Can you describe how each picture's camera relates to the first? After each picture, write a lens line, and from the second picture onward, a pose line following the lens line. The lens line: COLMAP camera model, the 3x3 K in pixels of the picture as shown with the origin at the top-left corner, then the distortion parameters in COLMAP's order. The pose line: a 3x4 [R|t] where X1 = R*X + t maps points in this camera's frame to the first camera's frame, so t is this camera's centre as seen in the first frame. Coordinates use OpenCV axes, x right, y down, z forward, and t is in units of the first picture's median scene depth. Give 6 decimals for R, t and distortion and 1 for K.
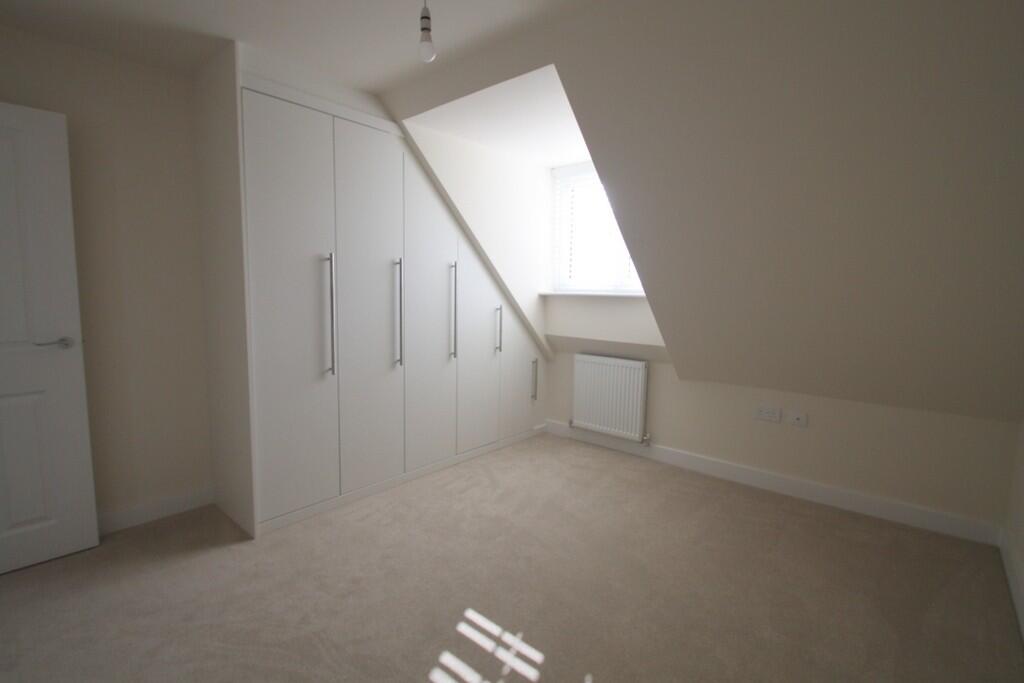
lens RADIAL K [[477.9, 0, 505.4], [0, 477.9, 339.9], [0, 0, 1]] dist [0.000362, -0.000039]
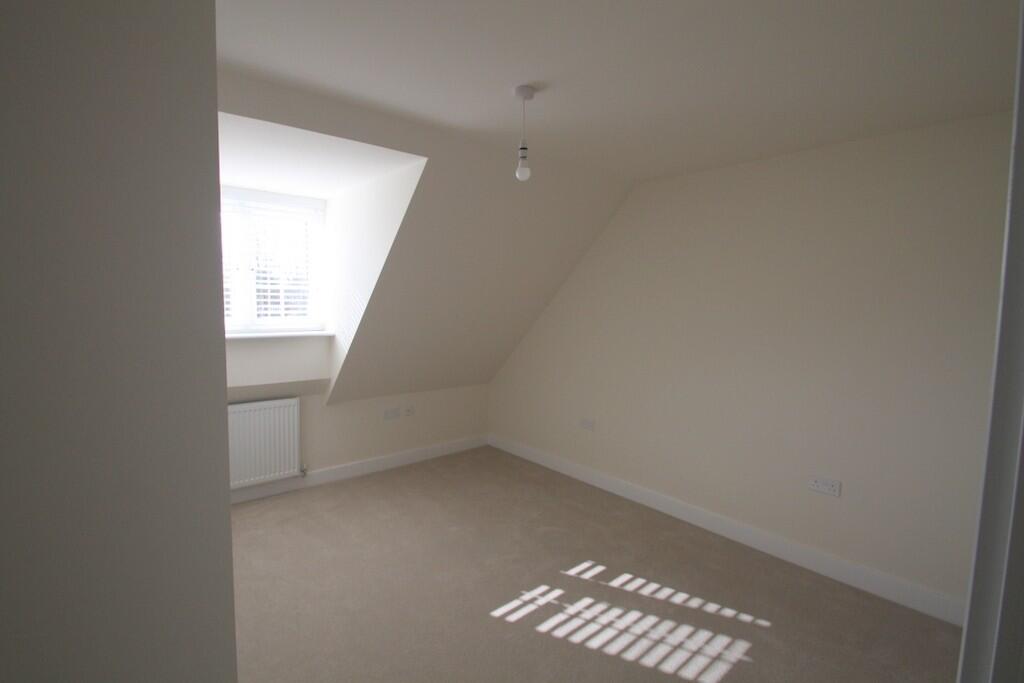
lens RADIAL K [[477.9, 0, 505.4], [0, 477.9, 339.9], [0, 0, 1]] dist [0.000362, -0.000039]
pose [[0.133112, -0.091676, 0.986852, -0.740669], [0.085393, 0.993071, 0.080735, -0.138207], [-0.987416, 0.073523, 0.140018, 0.454188]]
